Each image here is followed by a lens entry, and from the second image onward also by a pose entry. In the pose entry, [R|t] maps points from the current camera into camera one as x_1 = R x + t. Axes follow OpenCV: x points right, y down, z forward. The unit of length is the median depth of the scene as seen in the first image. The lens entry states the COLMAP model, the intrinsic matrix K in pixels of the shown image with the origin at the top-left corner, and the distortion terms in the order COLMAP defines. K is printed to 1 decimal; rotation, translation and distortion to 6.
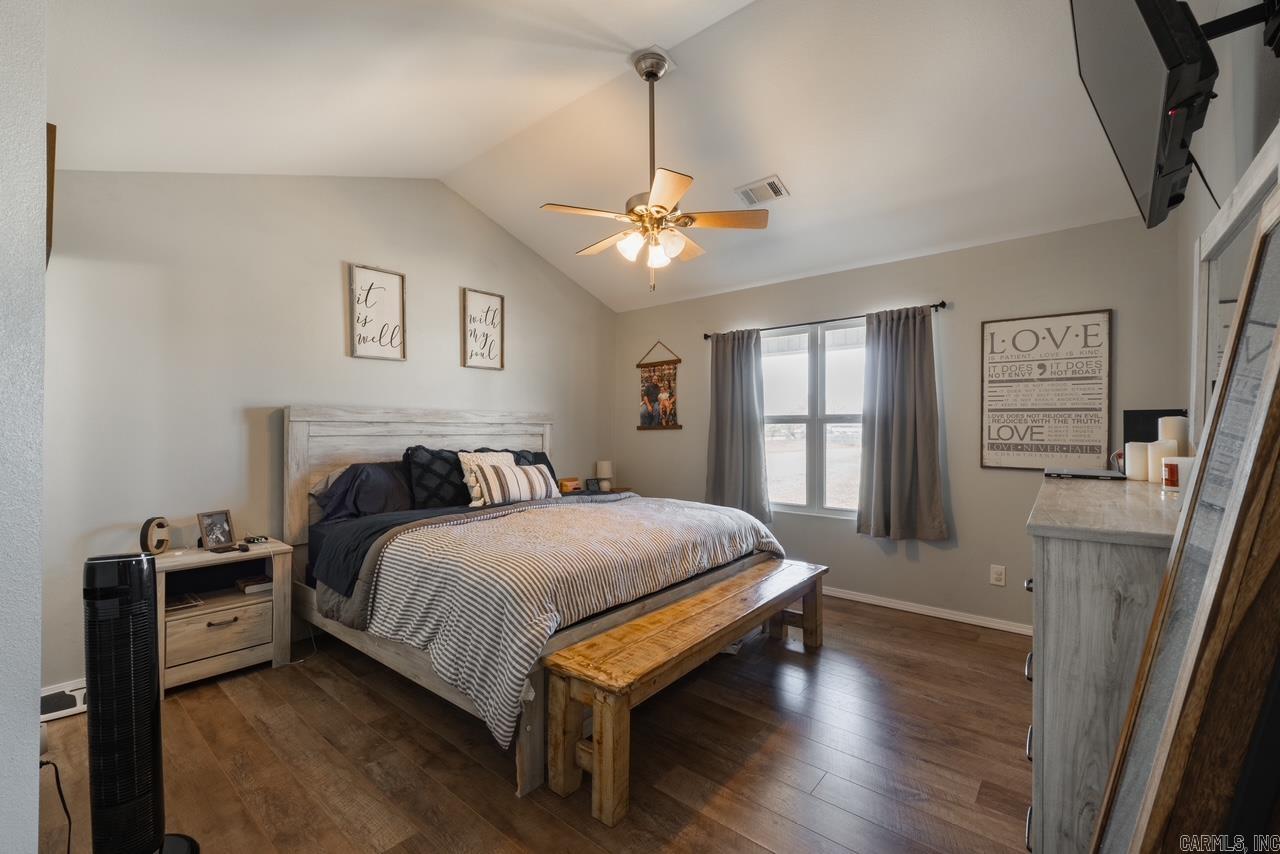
lens RADIAL K [[536.9, 0, 636.7], [0, 536.9, 428.2], [0, 0, 1]] dist [-0.007669, 0.000349]
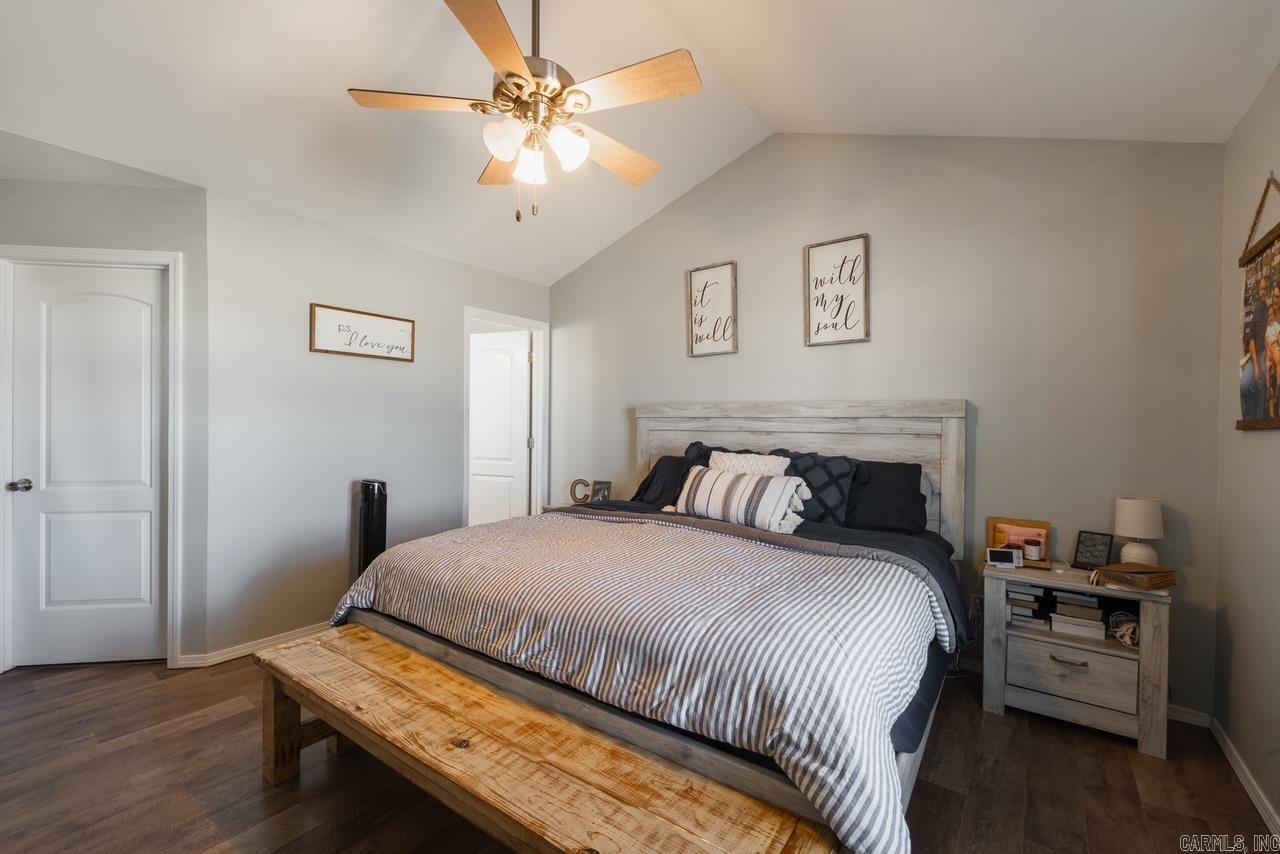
lens RADIAL K [[536.9, 0, 636.8], [0, 536.9, 426.9], [0, 0, 1]] dist [-0.007669, 0.000349]
pose [[0.053658, 0.005036, -0.998547, 0.530479], [-0.006190, 0.999970, 0.004711, 0.002521], [0.998540, 0.005928, 0.053687, 0.824091]]
